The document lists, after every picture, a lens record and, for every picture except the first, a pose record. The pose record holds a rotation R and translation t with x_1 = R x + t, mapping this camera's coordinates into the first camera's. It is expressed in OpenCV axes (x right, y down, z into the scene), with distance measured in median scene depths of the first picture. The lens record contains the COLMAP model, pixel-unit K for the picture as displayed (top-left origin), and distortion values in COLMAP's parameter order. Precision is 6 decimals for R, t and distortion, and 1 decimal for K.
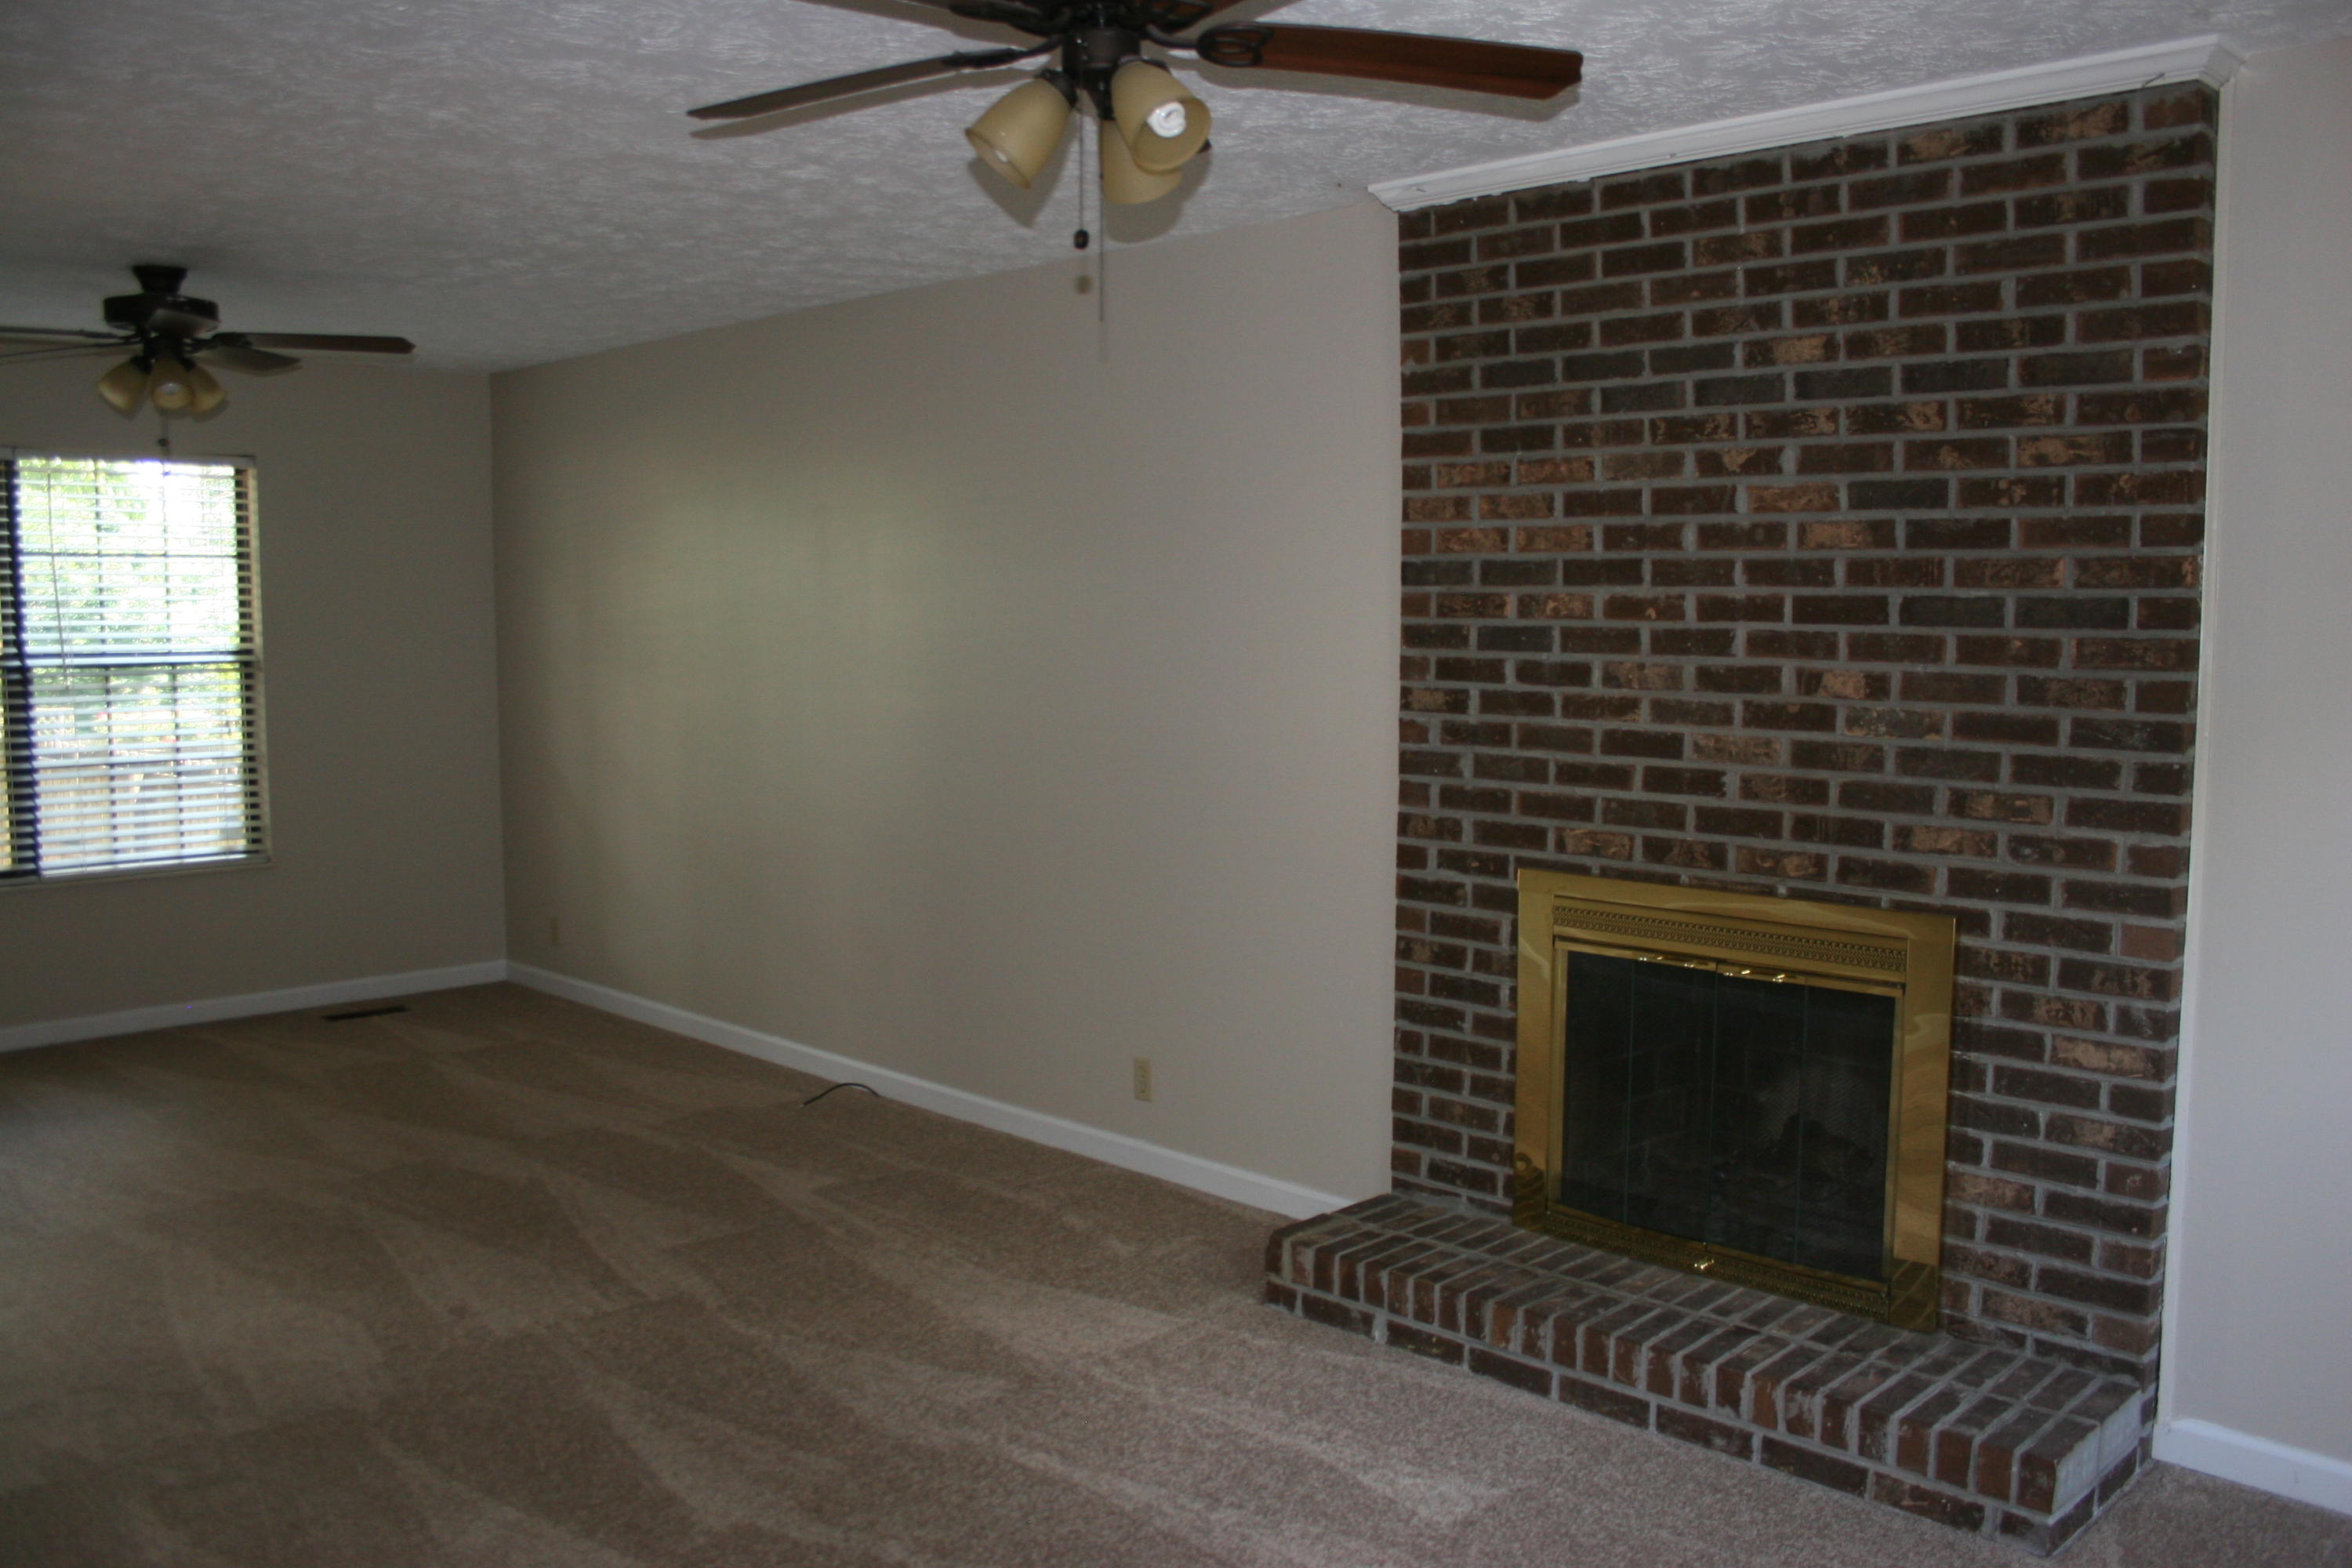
lens RADIAL K [[1927.5, 0, 1184.0], [0, 1927.5, 780.6], [0, 0, 1]] dist [-0.153169, 0.124892]
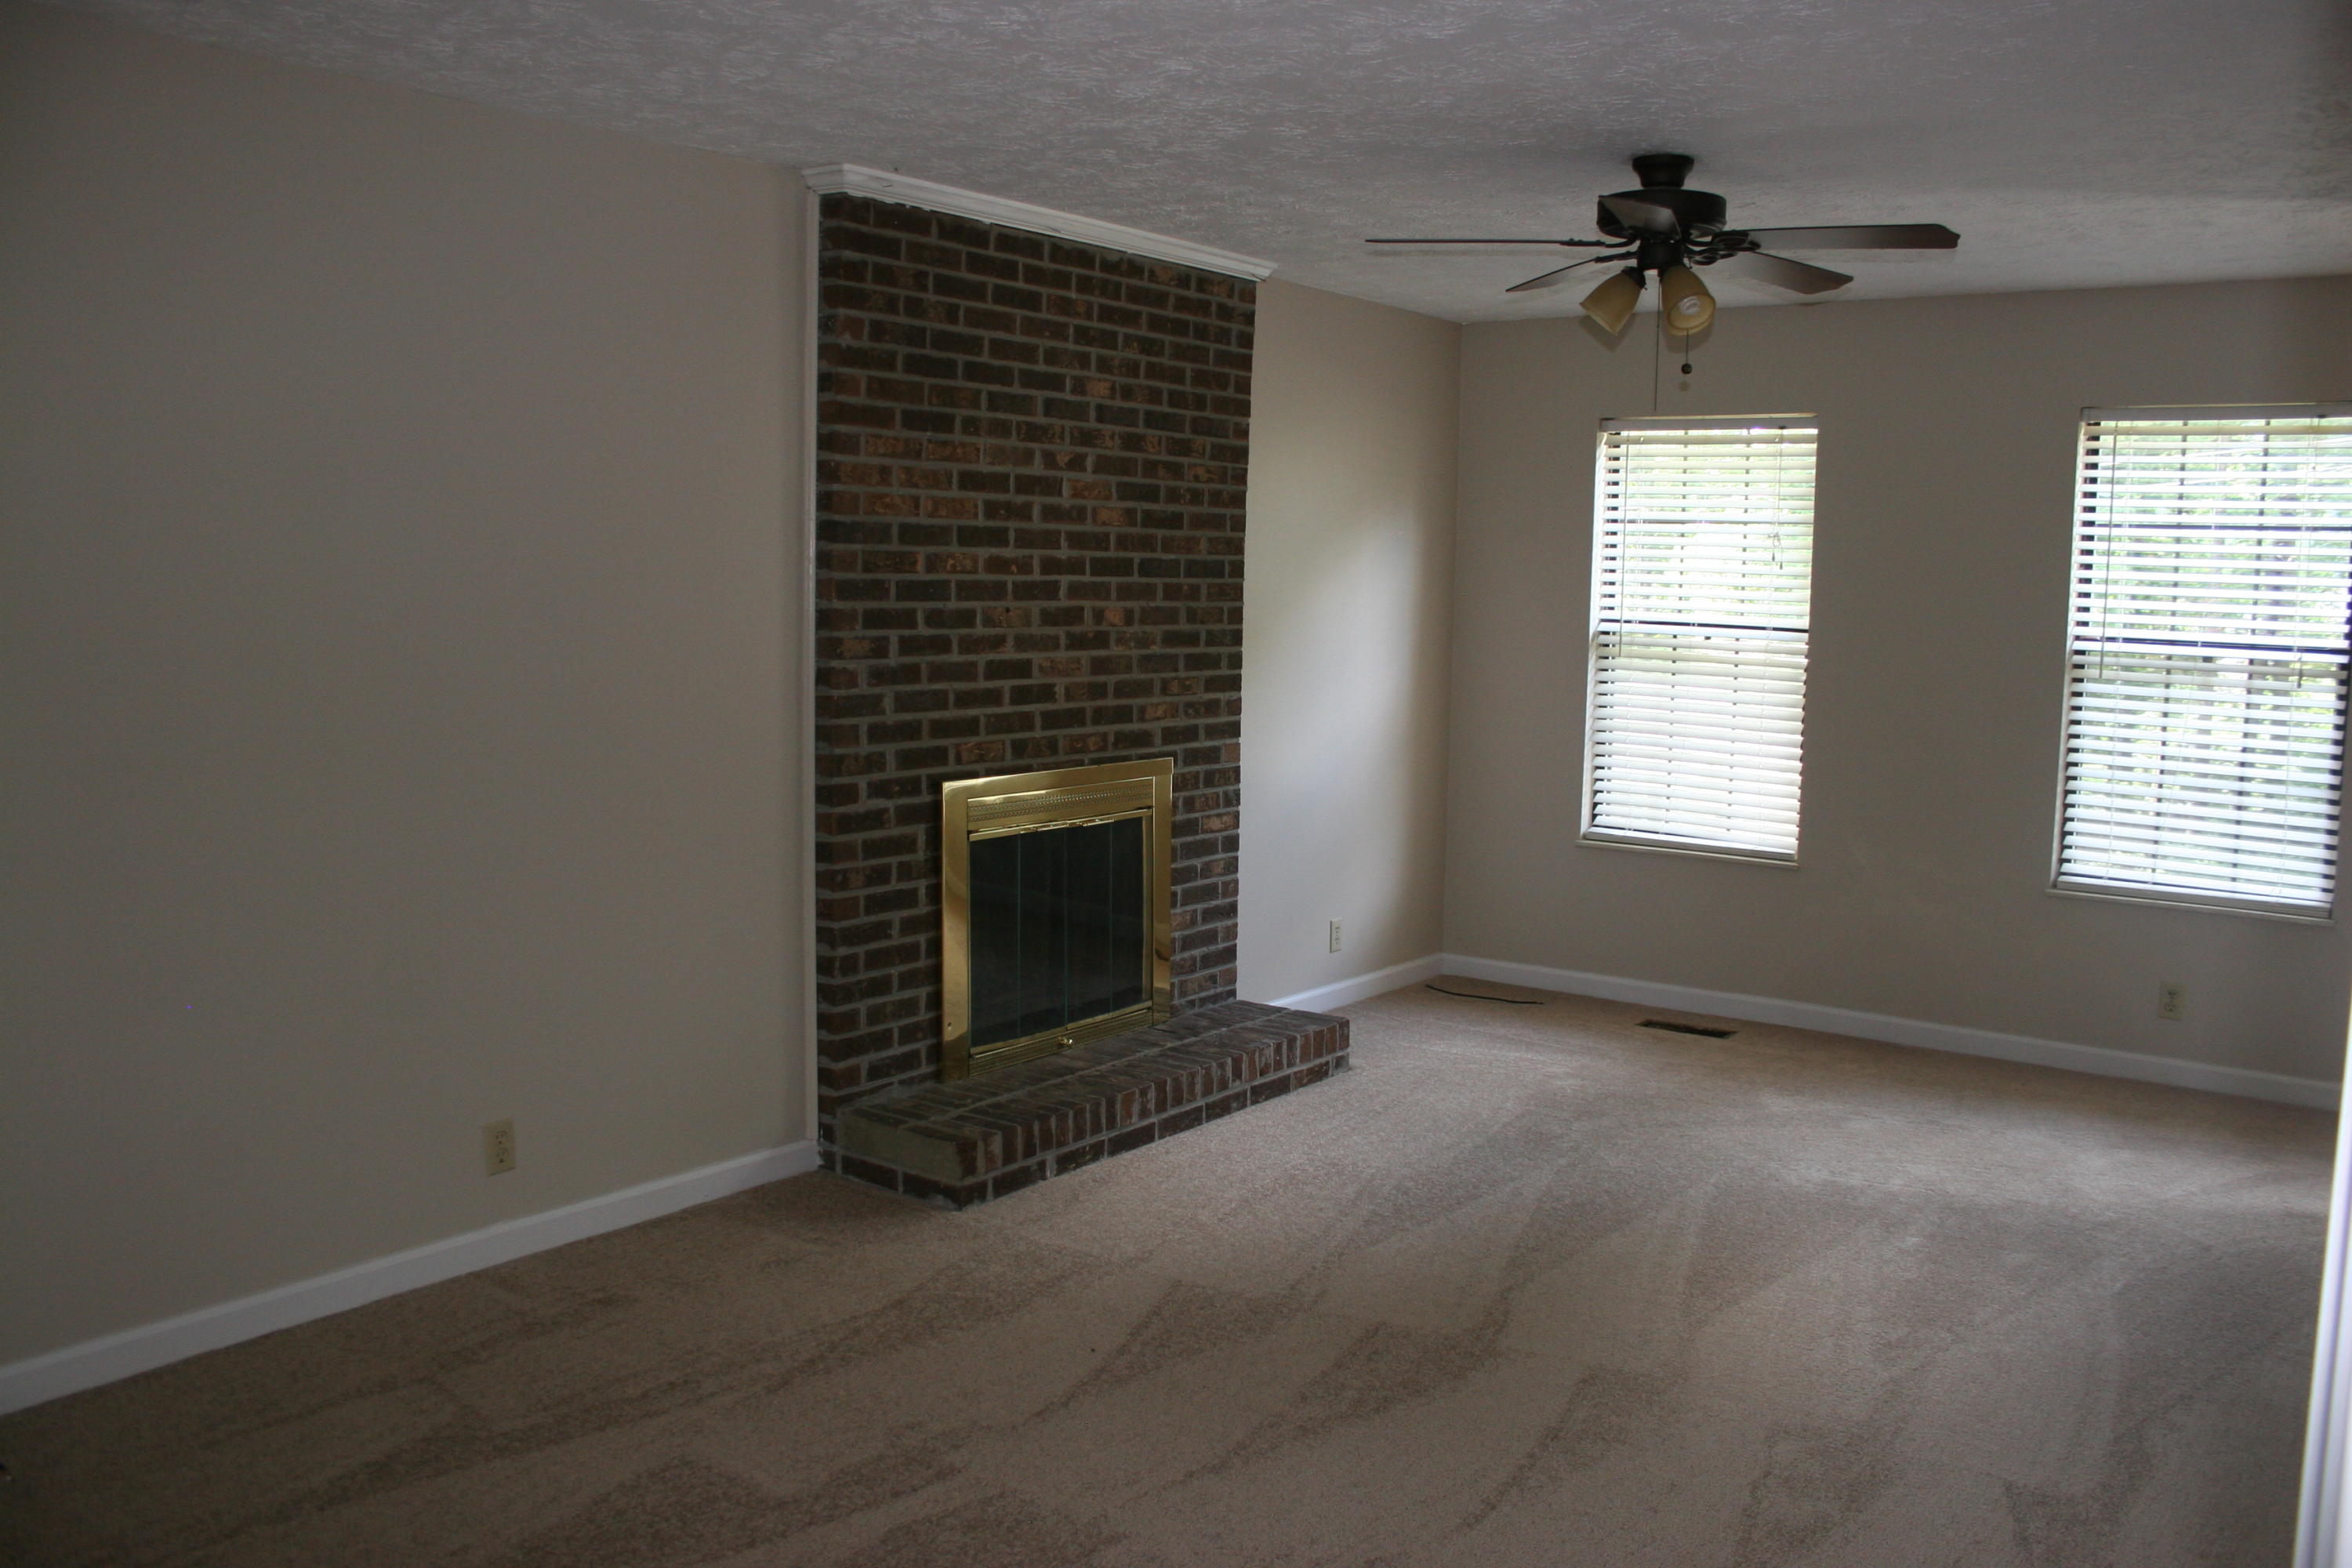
lens RADIAL K [[1927.5, 0, 1181.8], [0, 1927.5, 781.9], [0, 0, 1]] dist [-0.153169, 0.124892]
pose [[-0.122832, -0.110780, 0.986225, -1.104293], [0.074270, 0.989938, 0.120447, -0.094857], [-0.989644, 0.088041, -0.113369, 1.064508]]
